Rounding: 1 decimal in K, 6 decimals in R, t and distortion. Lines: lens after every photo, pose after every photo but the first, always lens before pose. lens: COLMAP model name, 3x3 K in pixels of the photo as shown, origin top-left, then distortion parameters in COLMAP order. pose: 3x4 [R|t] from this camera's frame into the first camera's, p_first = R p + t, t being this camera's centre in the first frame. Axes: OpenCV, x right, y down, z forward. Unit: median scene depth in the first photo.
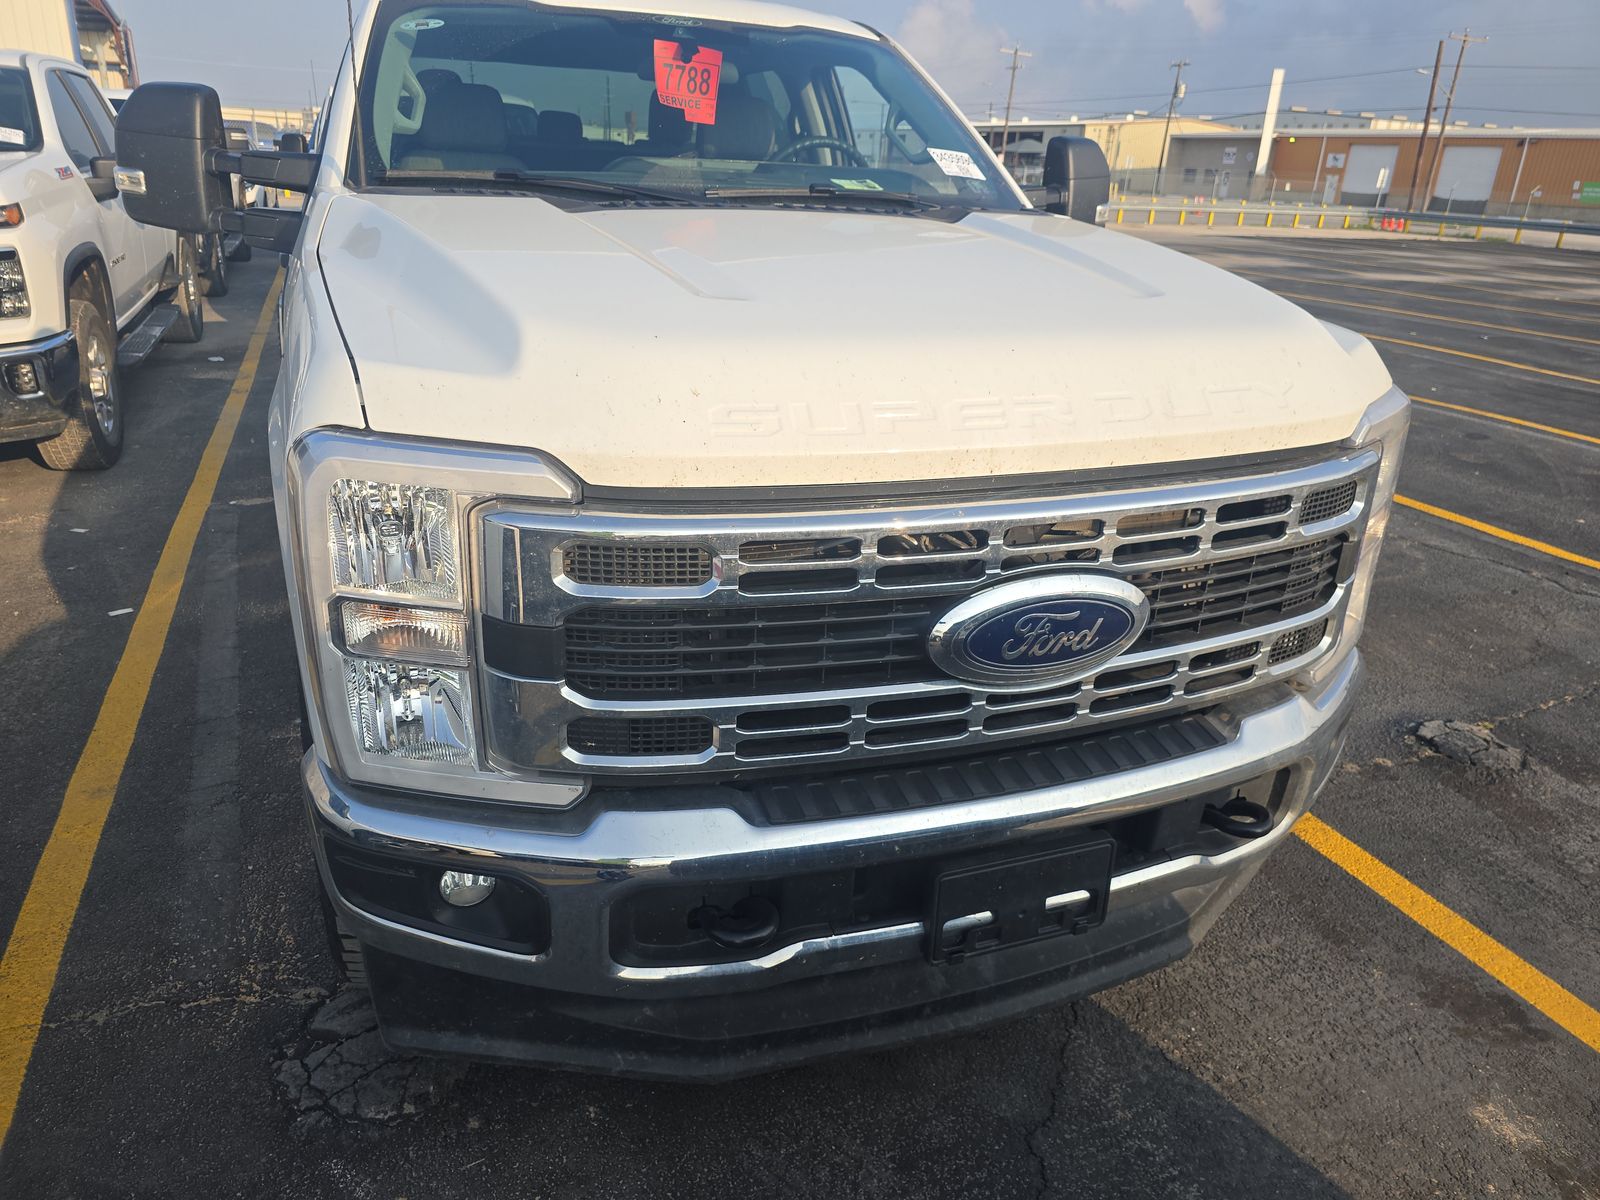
lens RADIAL K [[1084.0, 0, 789.6], [0, 1084.0, 608.8], [0, 0, 1]] dist [0.047347, -0.050782]
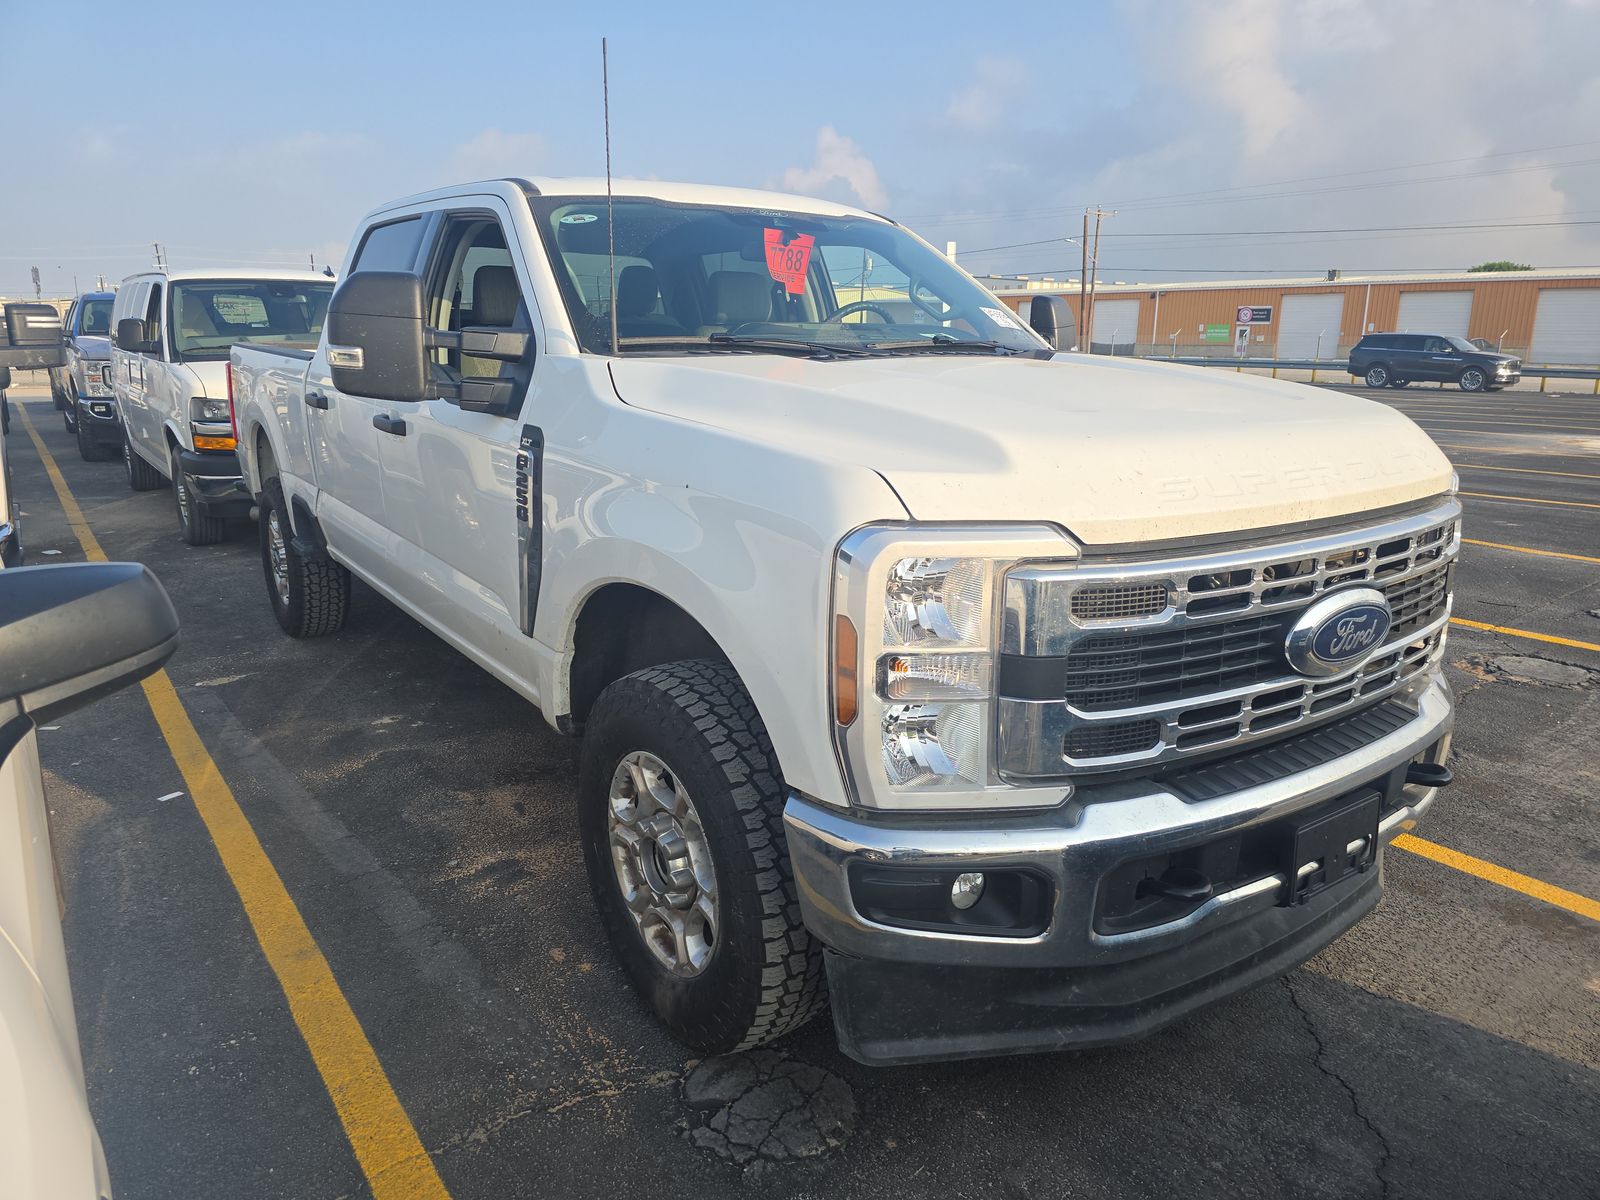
lens RADIAL K [[1084.0, 0, 792.6], [0, 1084.0, 608.4], [0, 0, 1]] dist [0.047347, -0.050782]
pose [[0.968008, -0.096015, 0.231821, -0.714280], [0.126954, 0.984323, -0.122435, 0.067484], [-0.216432, 0.147949, 0.965023, -0.165034]]
